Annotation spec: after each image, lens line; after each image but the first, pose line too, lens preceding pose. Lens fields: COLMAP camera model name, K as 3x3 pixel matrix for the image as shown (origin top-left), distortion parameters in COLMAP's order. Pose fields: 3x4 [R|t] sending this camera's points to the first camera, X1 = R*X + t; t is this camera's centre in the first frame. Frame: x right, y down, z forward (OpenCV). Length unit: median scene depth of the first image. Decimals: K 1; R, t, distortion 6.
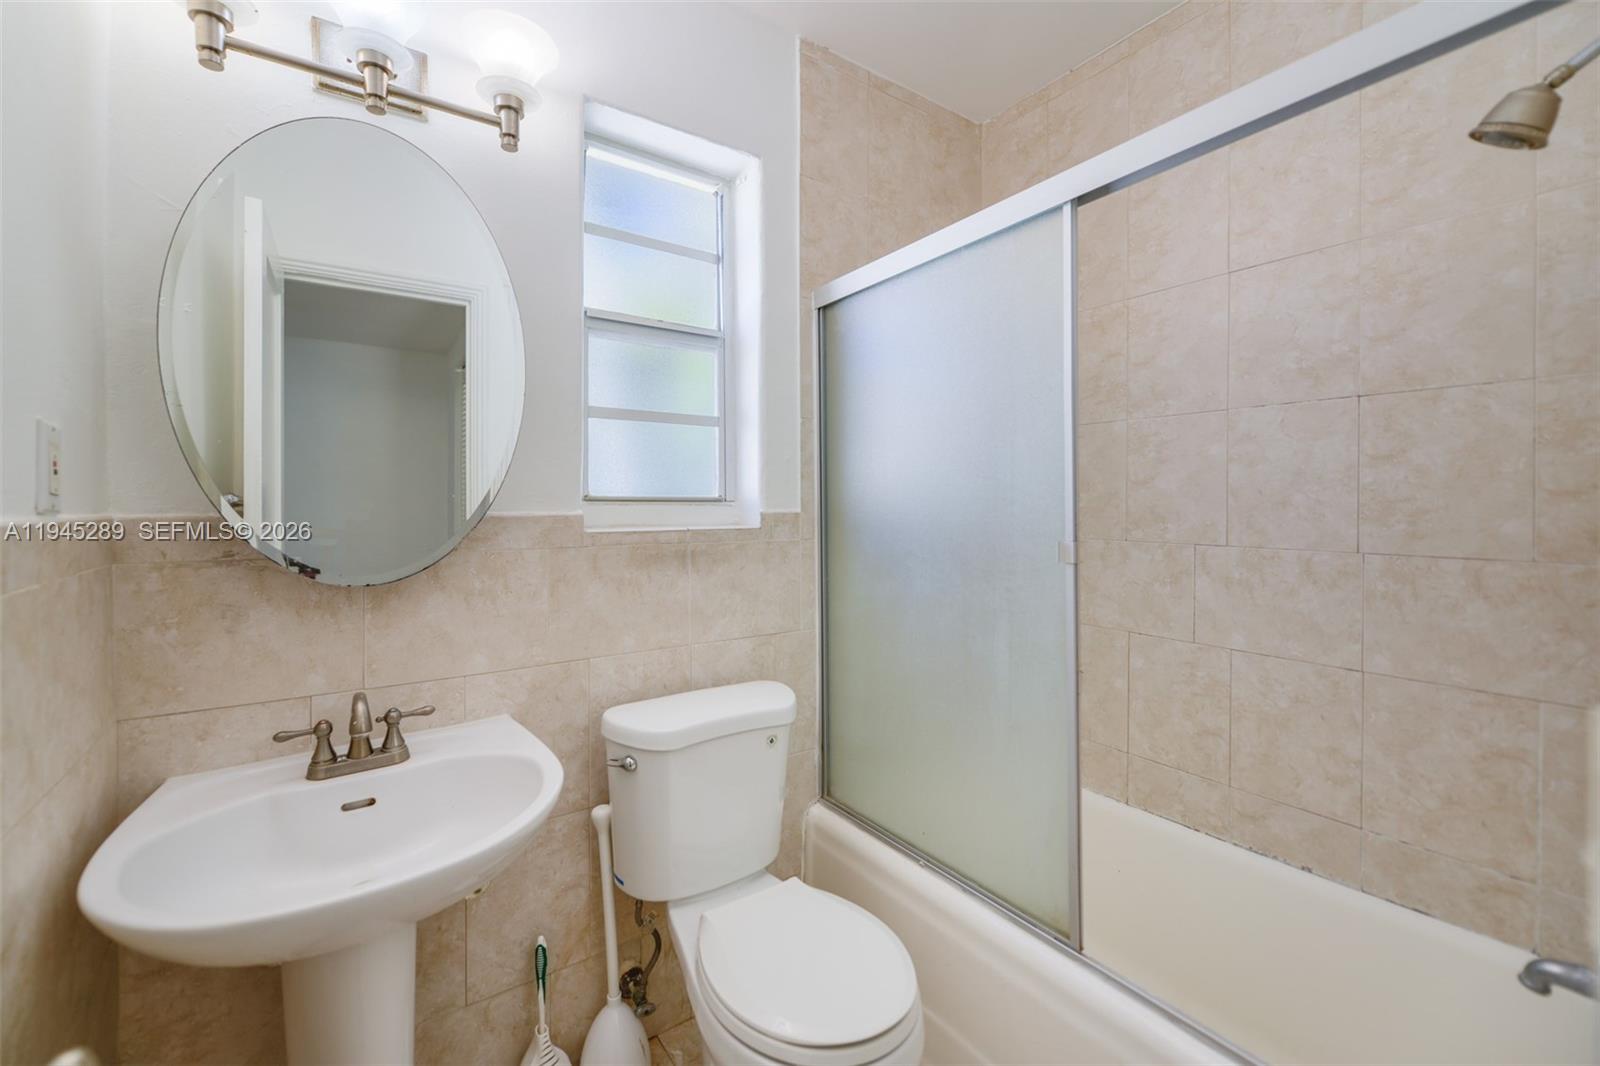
lens RADIAL K [[635.8, 0, 799.8], [0, 635.8, 522.3], [0, 0, 1]] dist [0.000912, -0.000395]
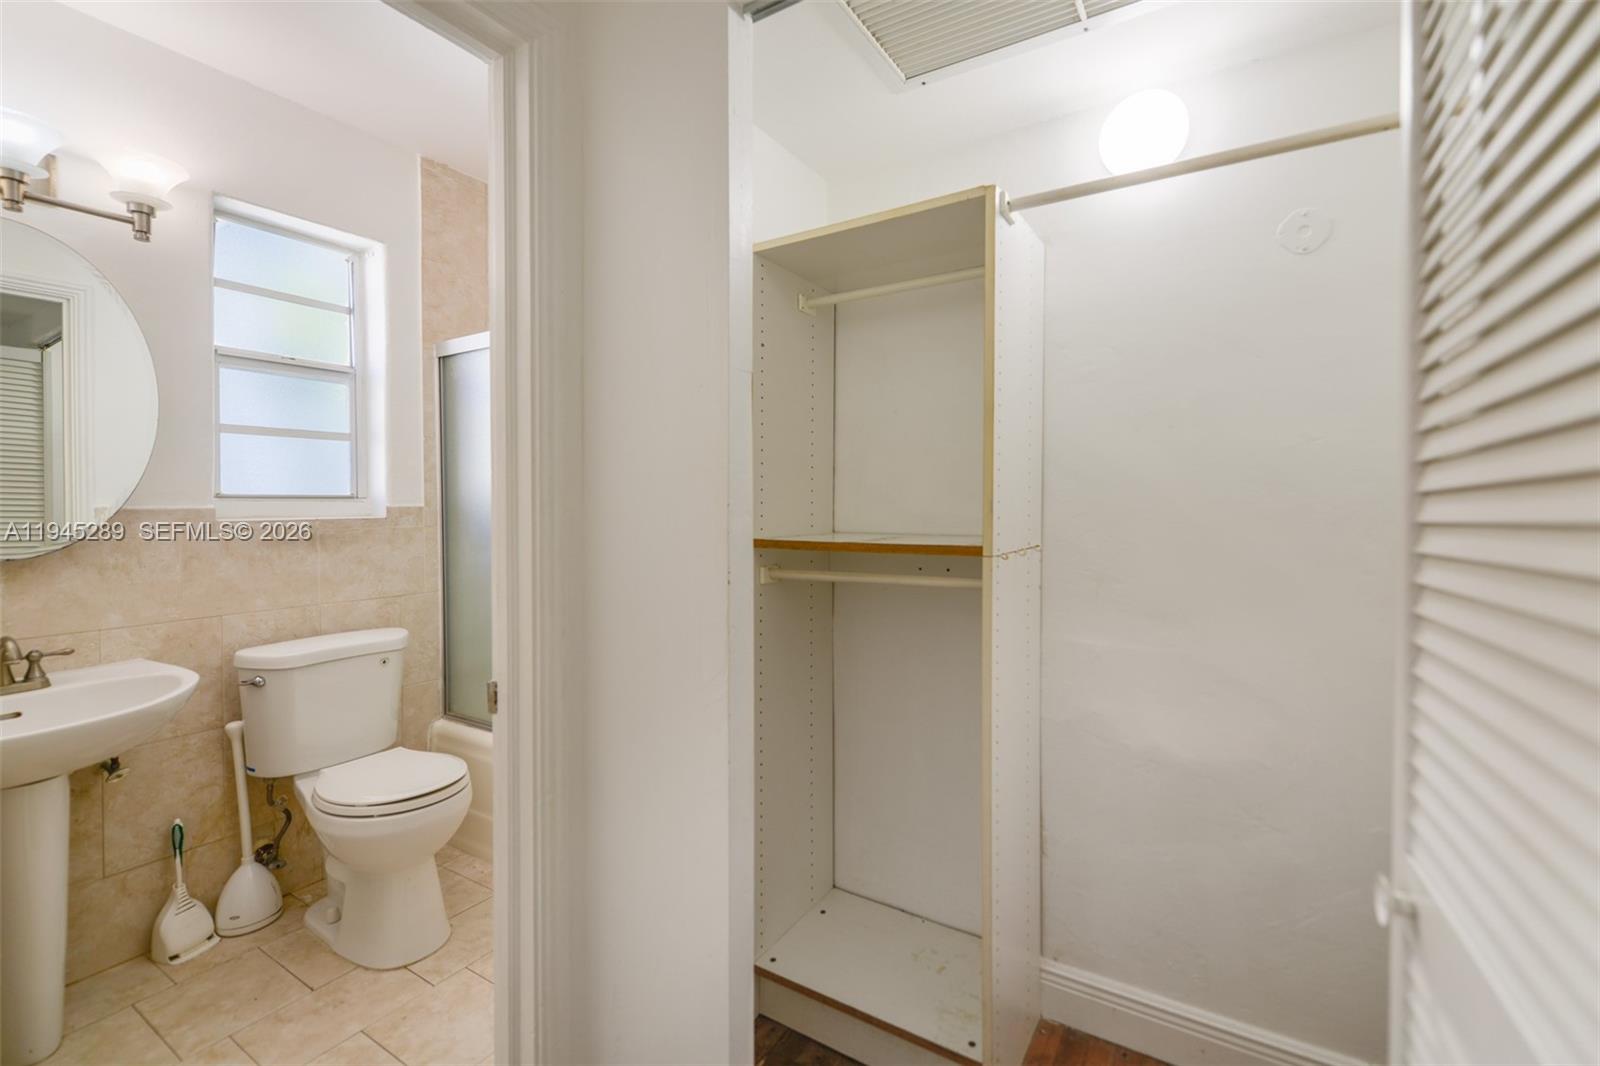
lens RADIAL K [[635.8, 0, 819.7], [0, 635.8, 517.0], [0, 0, 1]] dist [0.000912, -0.000395]
pose [[0.909686, -0.008924, 0.415201, 0.261159], [0.009345, 0.999956, 0.001019, 0.017035], [-0.415192, 0.002953, 0.909729, -0.746747]]
